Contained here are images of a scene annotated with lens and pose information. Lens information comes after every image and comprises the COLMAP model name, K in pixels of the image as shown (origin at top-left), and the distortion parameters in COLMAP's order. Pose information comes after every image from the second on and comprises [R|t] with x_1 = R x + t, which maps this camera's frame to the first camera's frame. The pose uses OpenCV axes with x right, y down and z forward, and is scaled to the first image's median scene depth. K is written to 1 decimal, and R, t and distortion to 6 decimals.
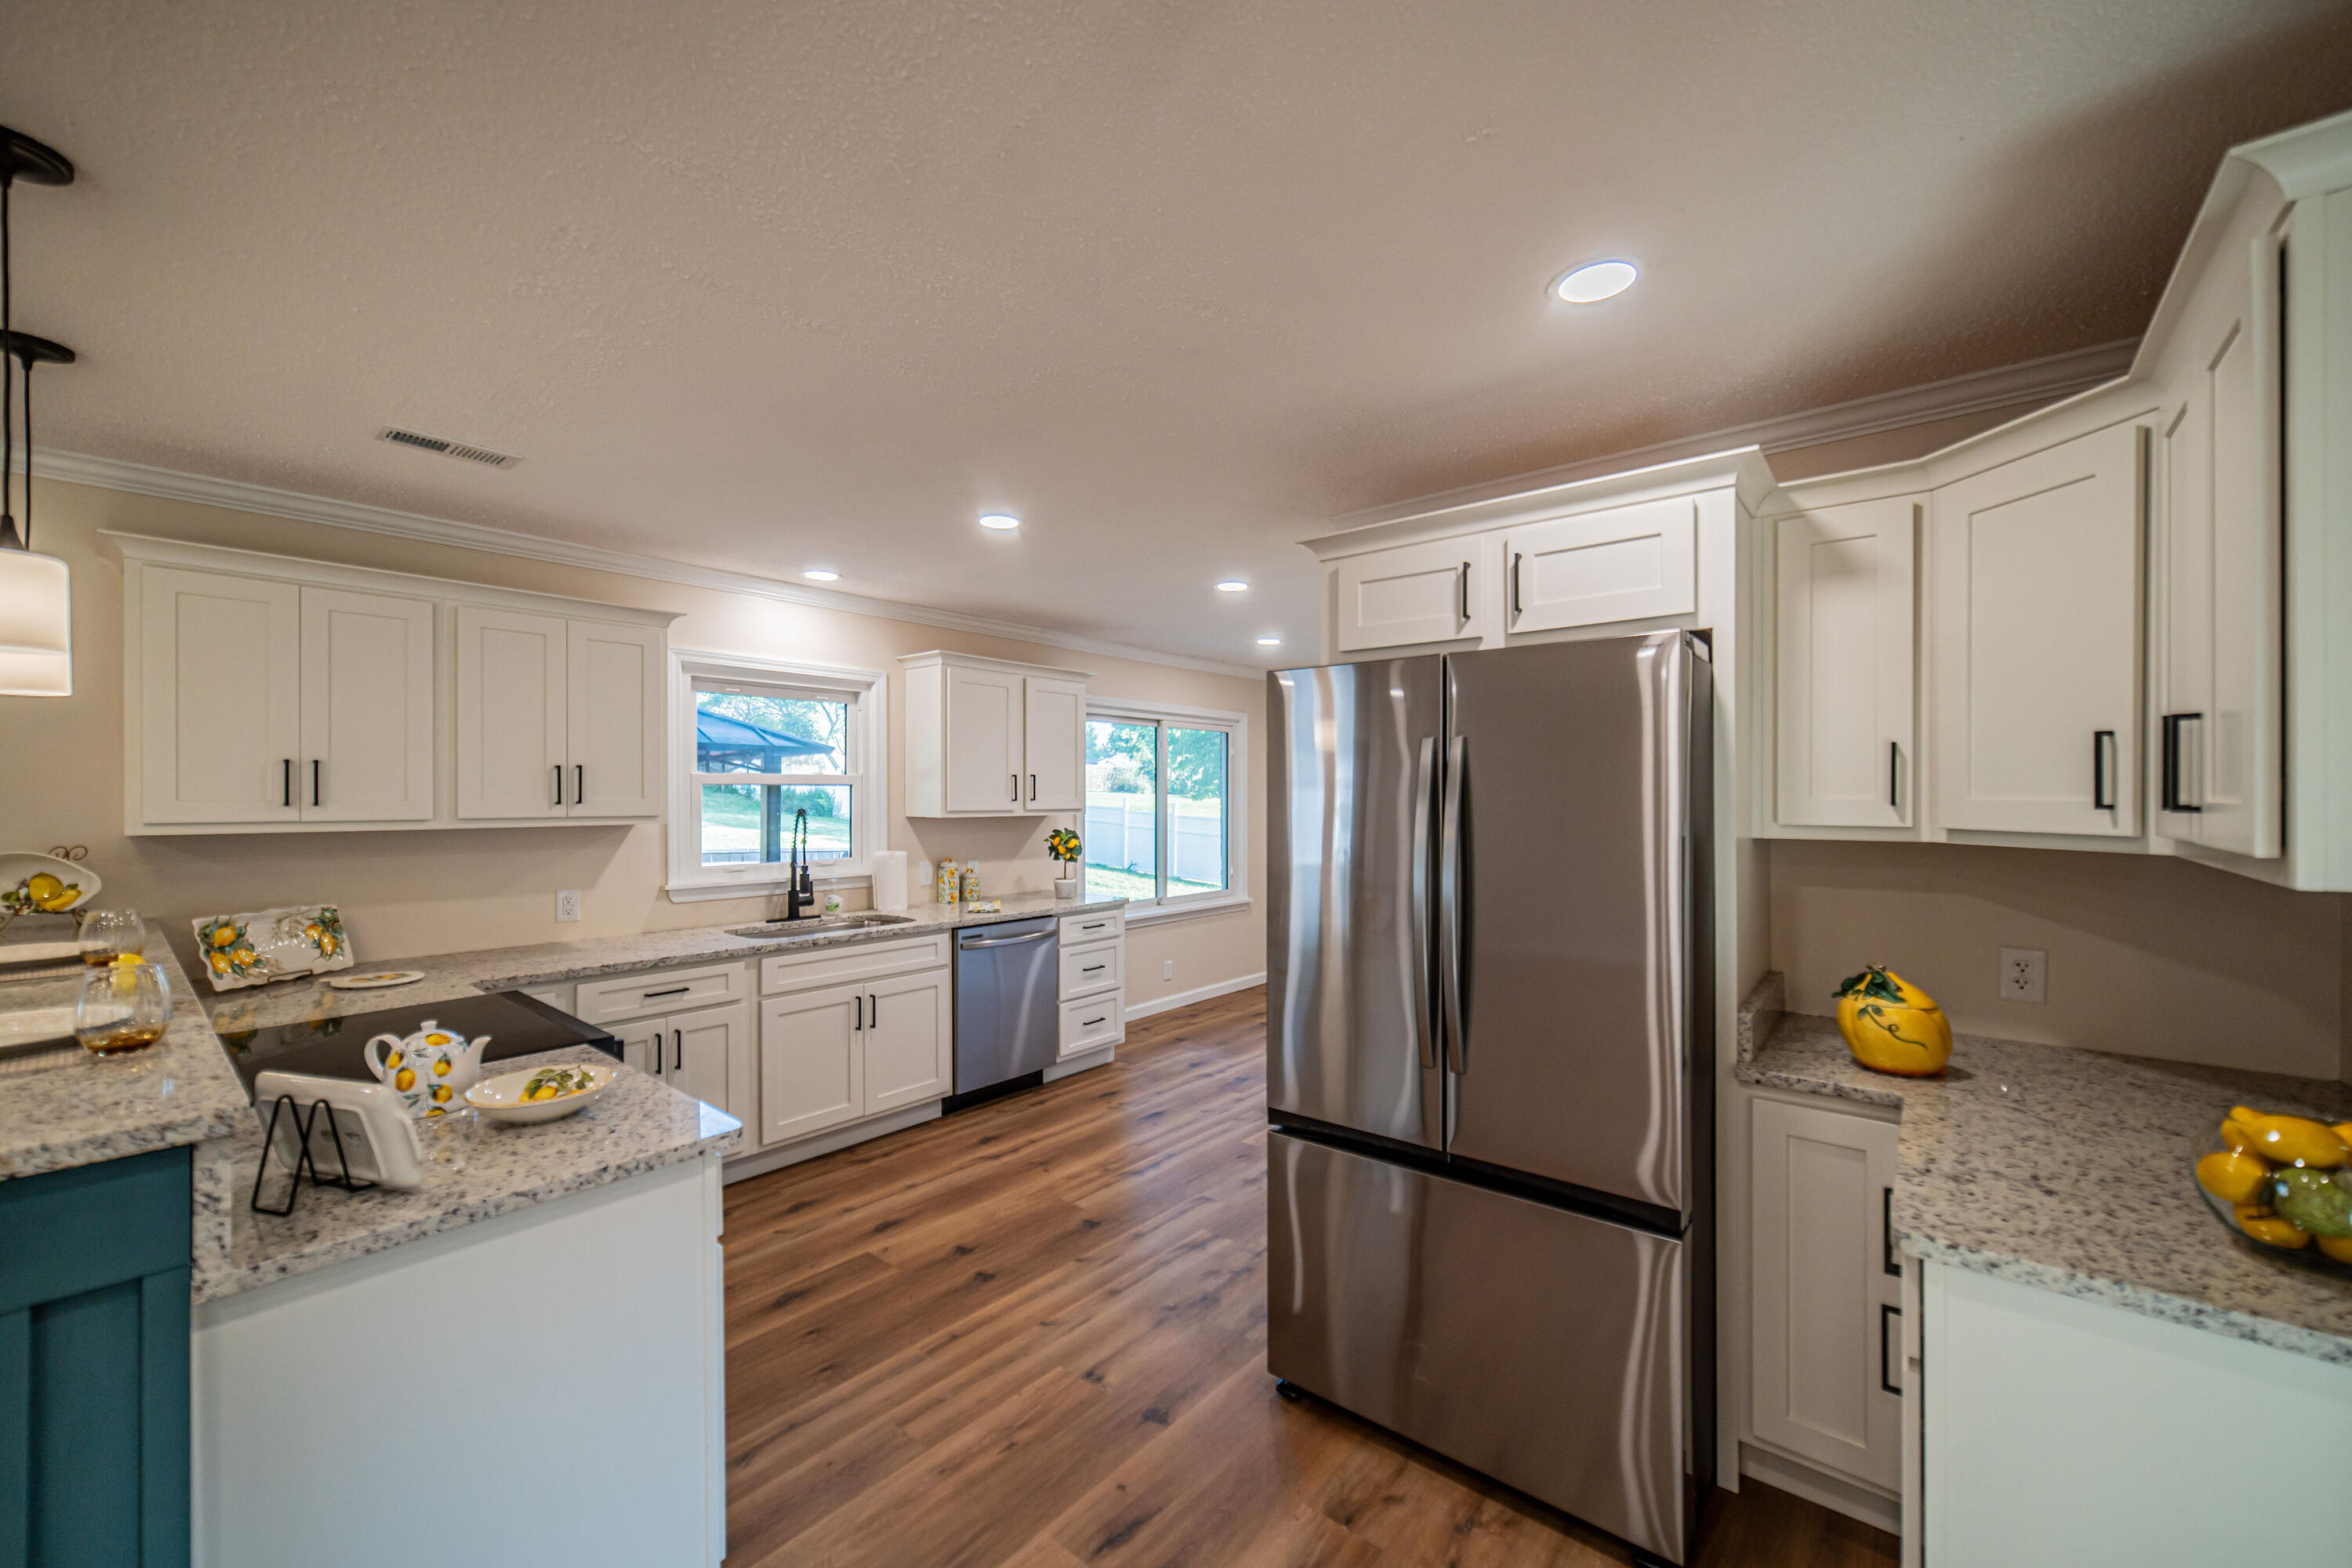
lens RADIAL K [[908.9, 0, 1155.4], [0, 908.9, 813.9], [0, 0, 1]] dist [-0.002848, 0.000767]
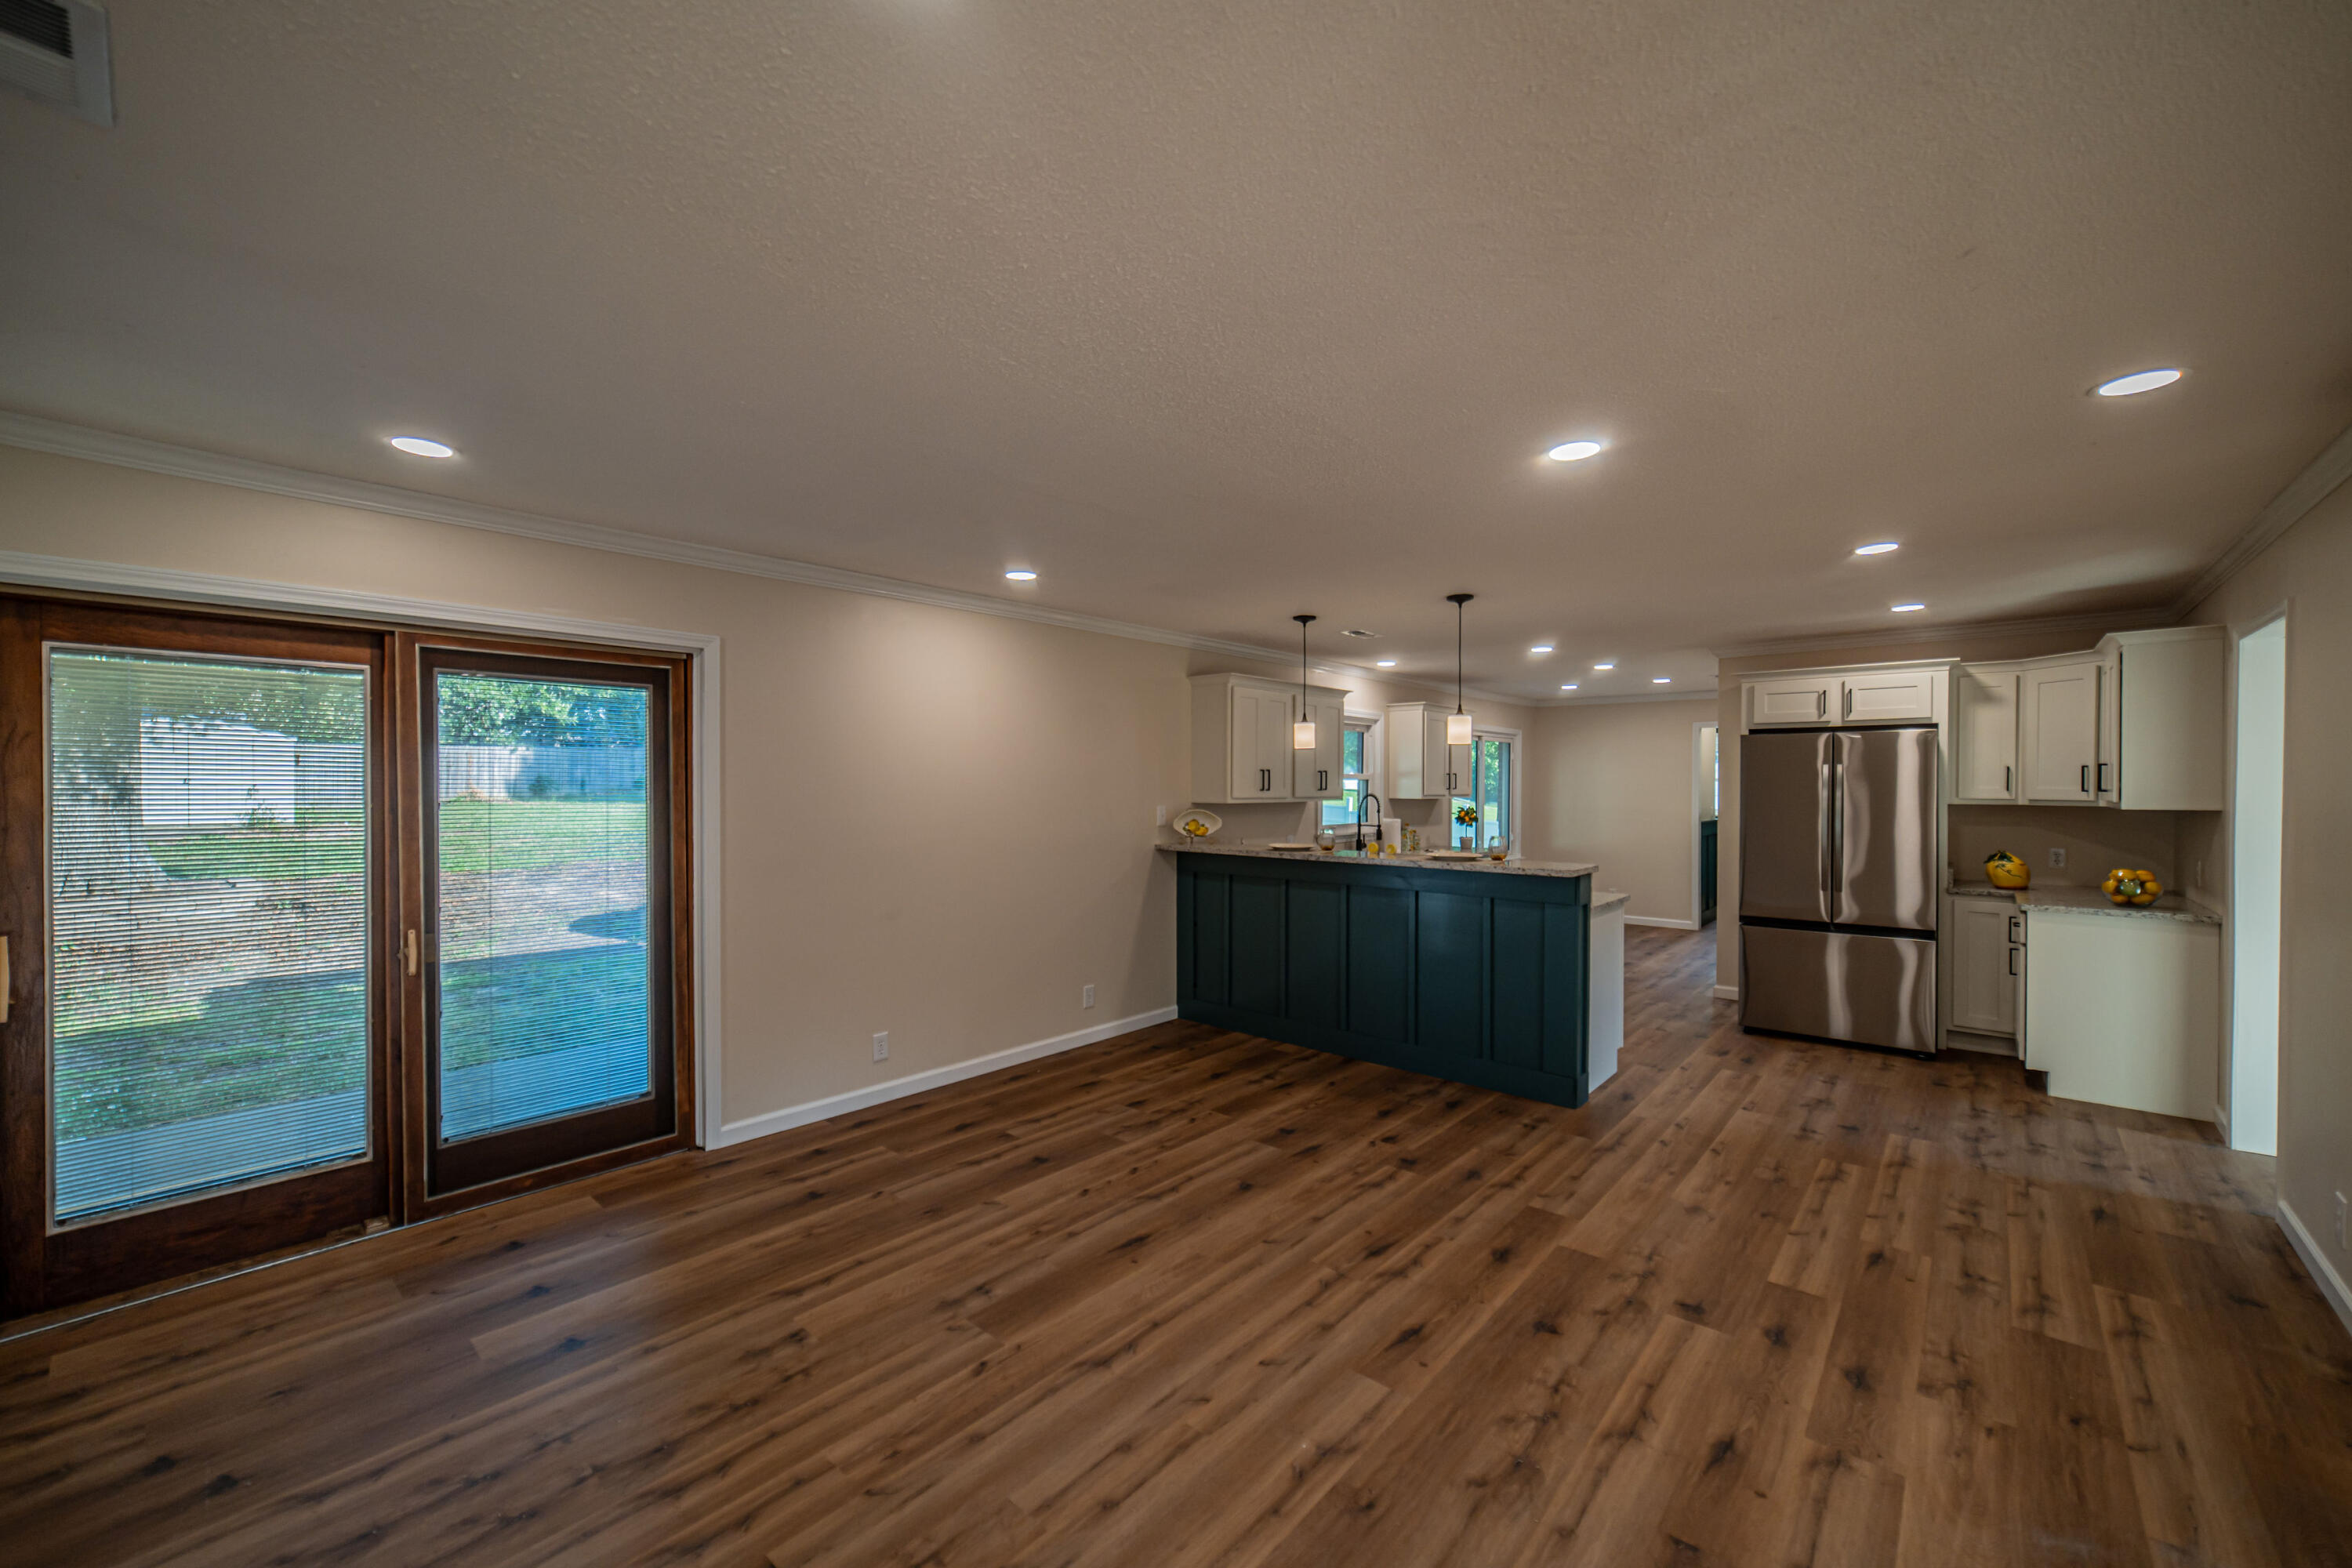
lens RADIAL K [[908.9, 0, 1159.1], [0, 908.9, 811.7], [0, 0, 1]] dist [-0.002848, 0.000767]
pose [[0.999718, -0.000126, -0.023740, -1.568014], [0.000407, 0.999930, 0.011847, 0.019701], [0.023737, -0.011853, 0.999648, -1.671104]]
